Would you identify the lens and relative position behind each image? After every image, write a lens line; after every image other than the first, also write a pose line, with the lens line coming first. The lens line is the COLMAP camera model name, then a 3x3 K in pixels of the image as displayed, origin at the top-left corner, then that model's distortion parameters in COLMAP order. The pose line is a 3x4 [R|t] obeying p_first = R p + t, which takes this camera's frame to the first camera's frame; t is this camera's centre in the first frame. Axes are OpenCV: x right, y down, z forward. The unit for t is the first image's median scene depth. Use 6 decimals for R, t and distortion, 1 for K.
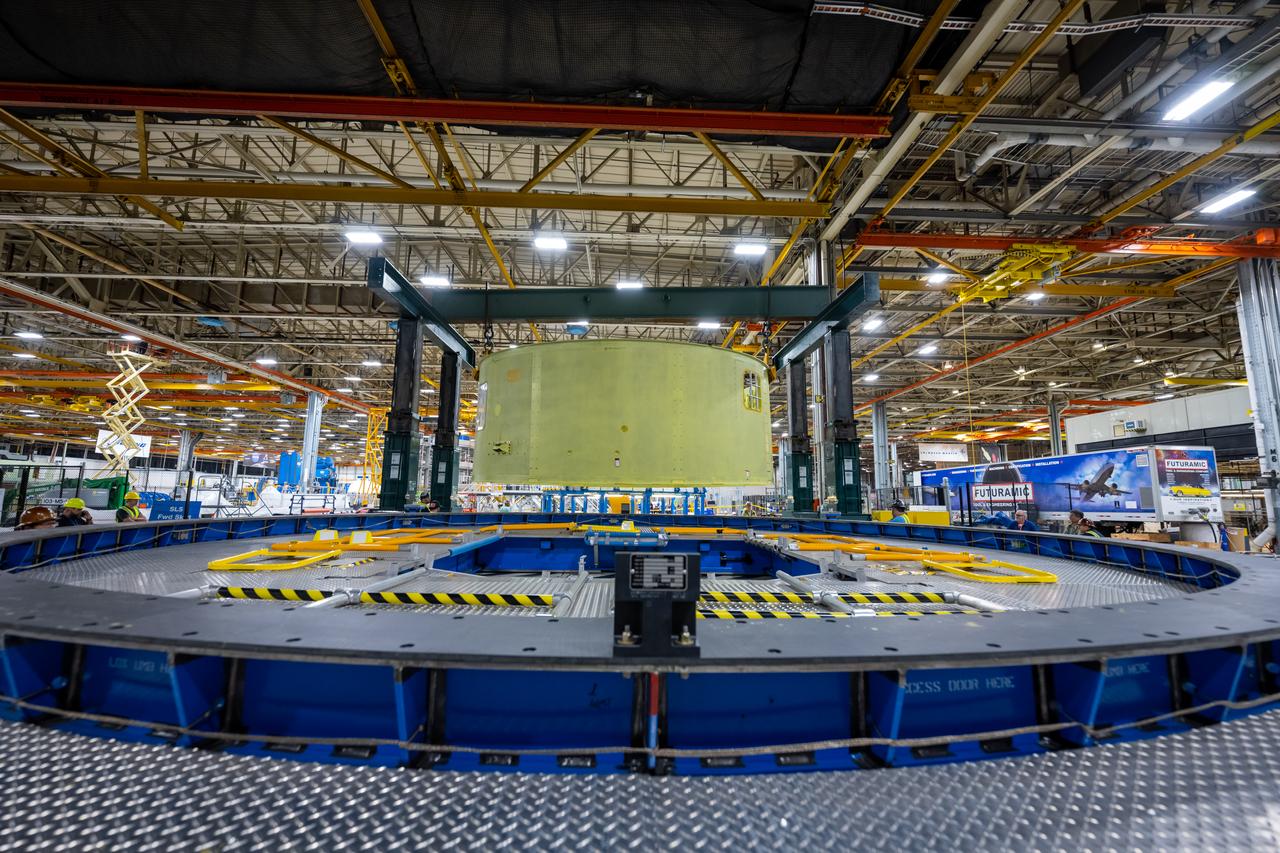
lens RADIAL K [[546.6, 0, 640.0], [0, 546.6, 426.5], [0, 0, 1]] dist [-0.001186, -0.000189]
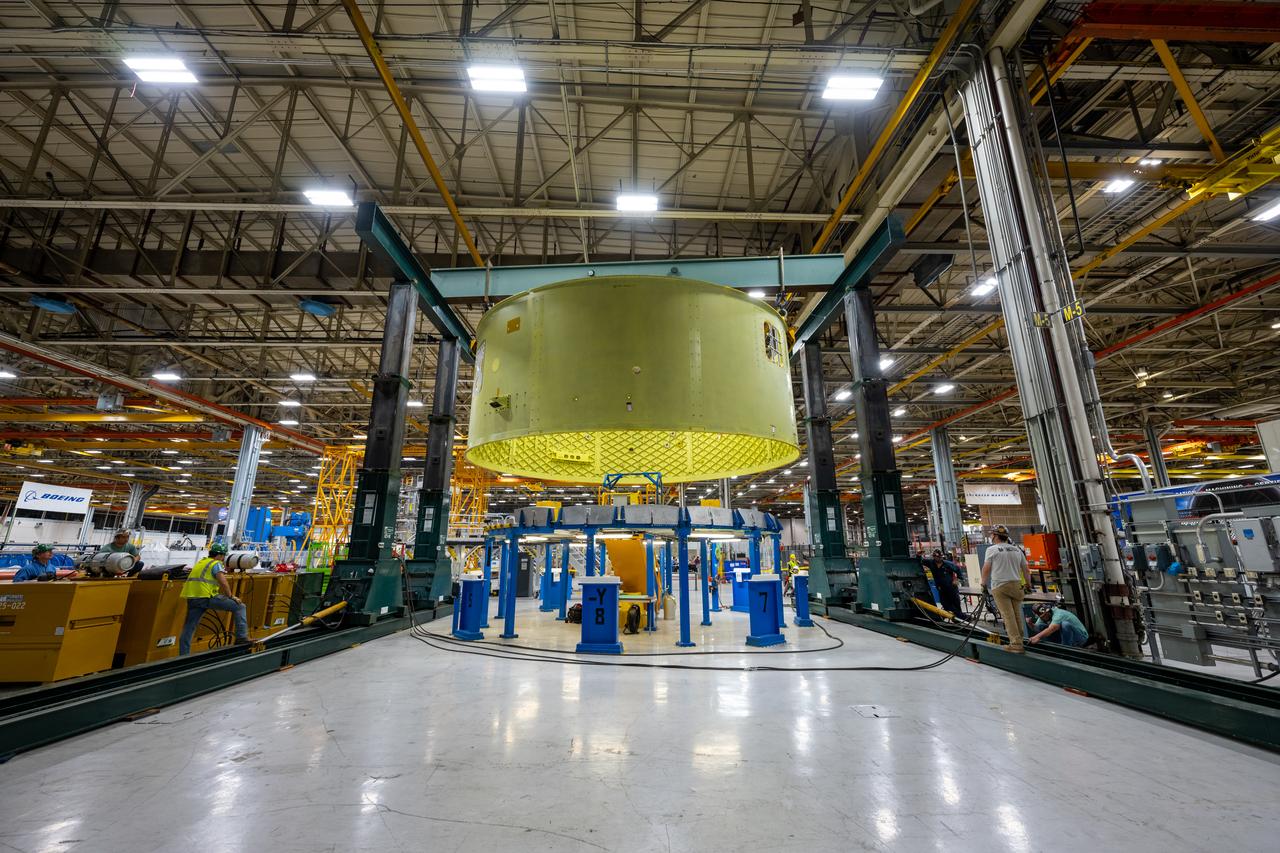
lens RADIAL K [[502.8, 0, 640.0], [0, 502.8, 426.5], [0, 0, 1]] dist [0.000549, -0.000068]
pose [[0.999883, -0.015165, -0.001878, -0.011409], [0.014824, 0.992473, -0.121565, 0.045916], [0.003708, 0.121523, 0.992582, 0.289940]]
